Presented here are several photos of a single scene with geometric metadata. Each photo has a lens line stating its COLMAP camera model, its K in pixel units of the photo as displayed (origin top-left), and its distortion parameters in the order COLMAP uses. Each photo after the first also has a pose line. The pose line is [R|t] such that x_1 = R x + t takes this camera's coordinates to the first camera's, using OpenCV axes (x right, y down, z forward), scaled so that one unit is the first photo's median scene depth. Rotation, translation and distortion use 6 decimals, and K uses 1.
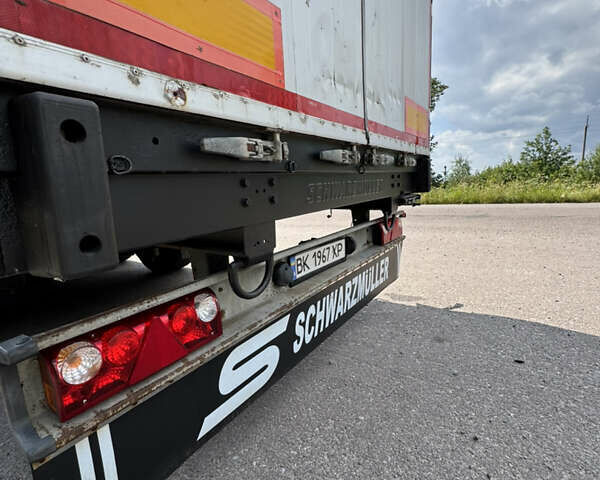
lens RADIAL K [[316.2, 0, 267.3], [0, 316.2, 239.2], [0, 0, 1]] dist [0.000077, 0.000016]
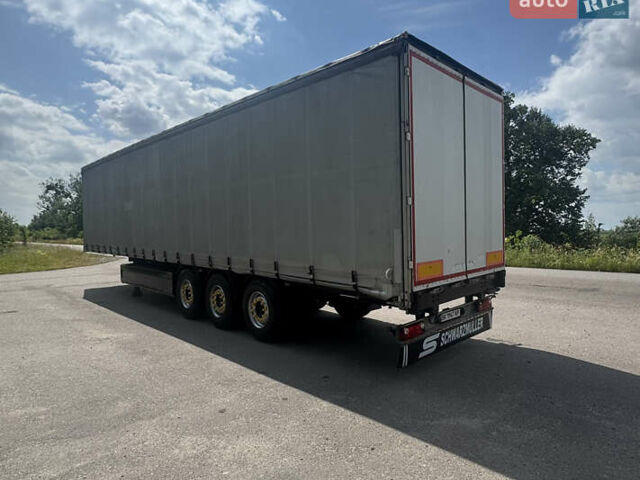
lens RADIAL K [[401.4, 0, 320.0], [0, 401.4, 240.0], [0, 0, 1]] dist [-0.005689, -0.001572]
pose [[0.989029, 0.042859, -0.141366, -0.492709], [-0.059331, 0.991657, -0.114442, -0.126904], [0.135281, 0.121574, 0.983320, -2.693544]]
